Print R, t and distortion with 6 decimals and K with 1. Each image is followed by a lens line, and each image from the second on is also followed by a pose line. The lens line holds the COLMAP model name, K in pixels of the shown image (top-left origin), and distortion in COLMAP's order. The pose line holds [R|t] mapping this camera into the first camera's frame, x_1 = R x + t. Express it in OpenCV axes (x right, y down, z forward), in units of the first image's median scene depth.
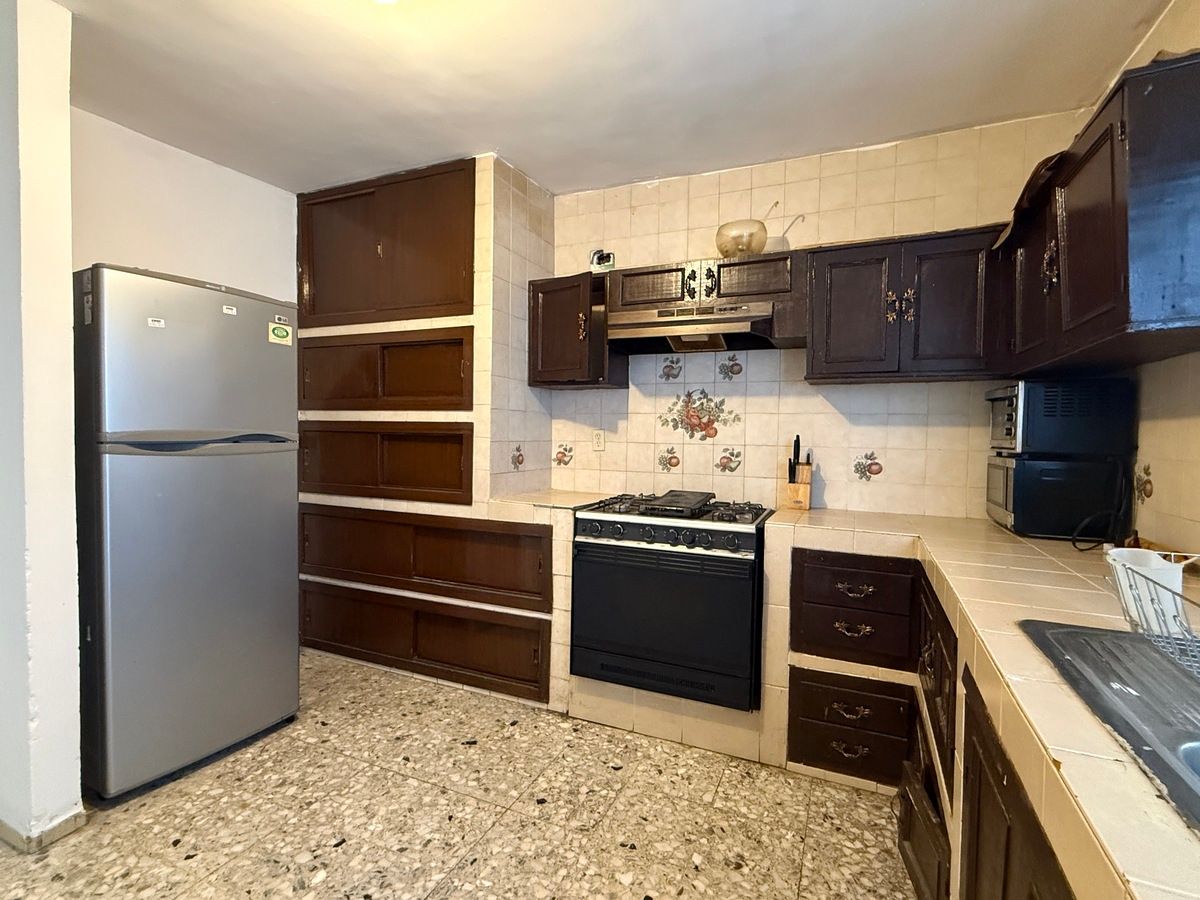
lens RADIAL K [[567.9, 0, 602.0], [0, 567.9, 448.0], [0, 0, 1]] dist [0.000302, 0.000540]
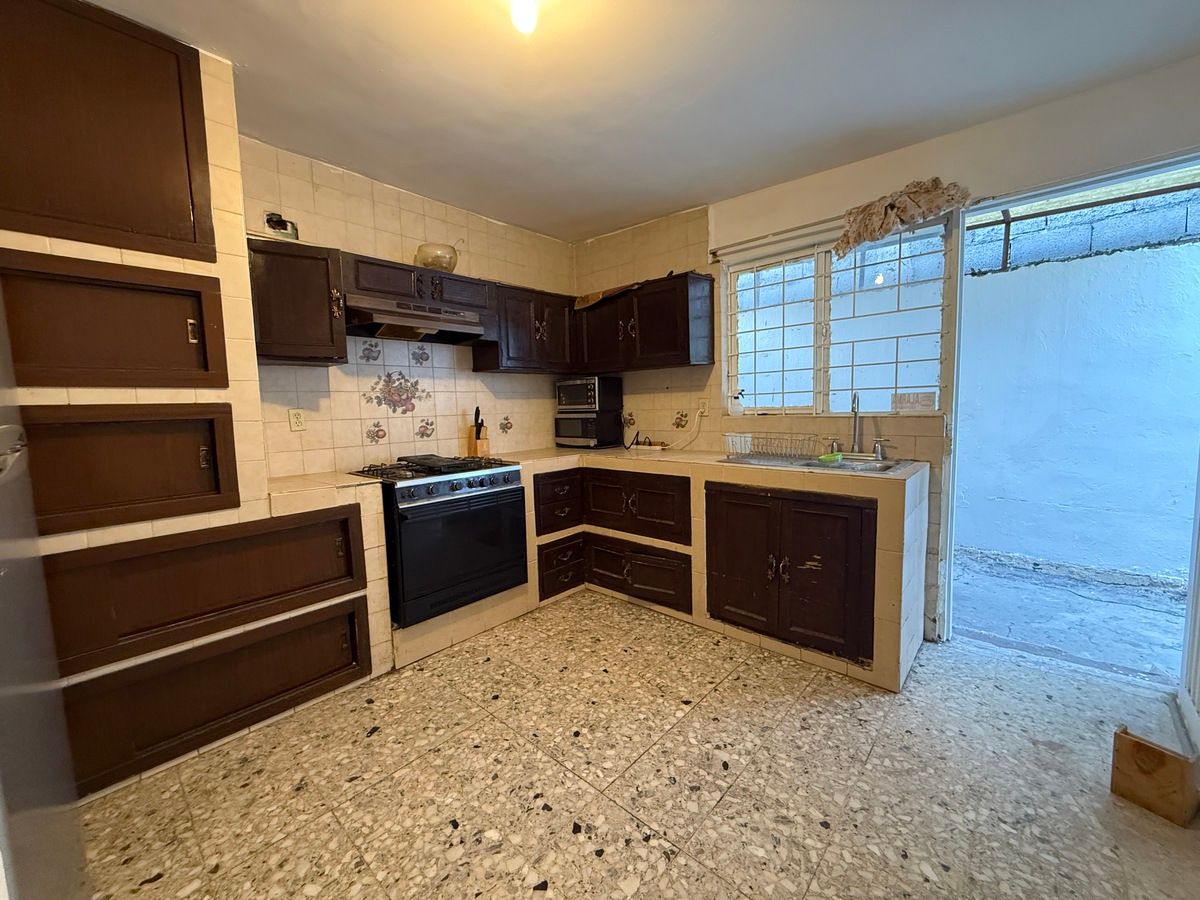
lens RADIAL K [[478.4, 0, 600.5], [0, 478.4, 446.7], [0, 0, 1]] dist [-0.001146, 0.000455]
pose [[0.308462, -0.108871, 0.944986, -0.732062], [0.056649, 0.993768, 0.096000, -0.020246], [-0.949548, 0.023921, 0.312707, 0.315986]]
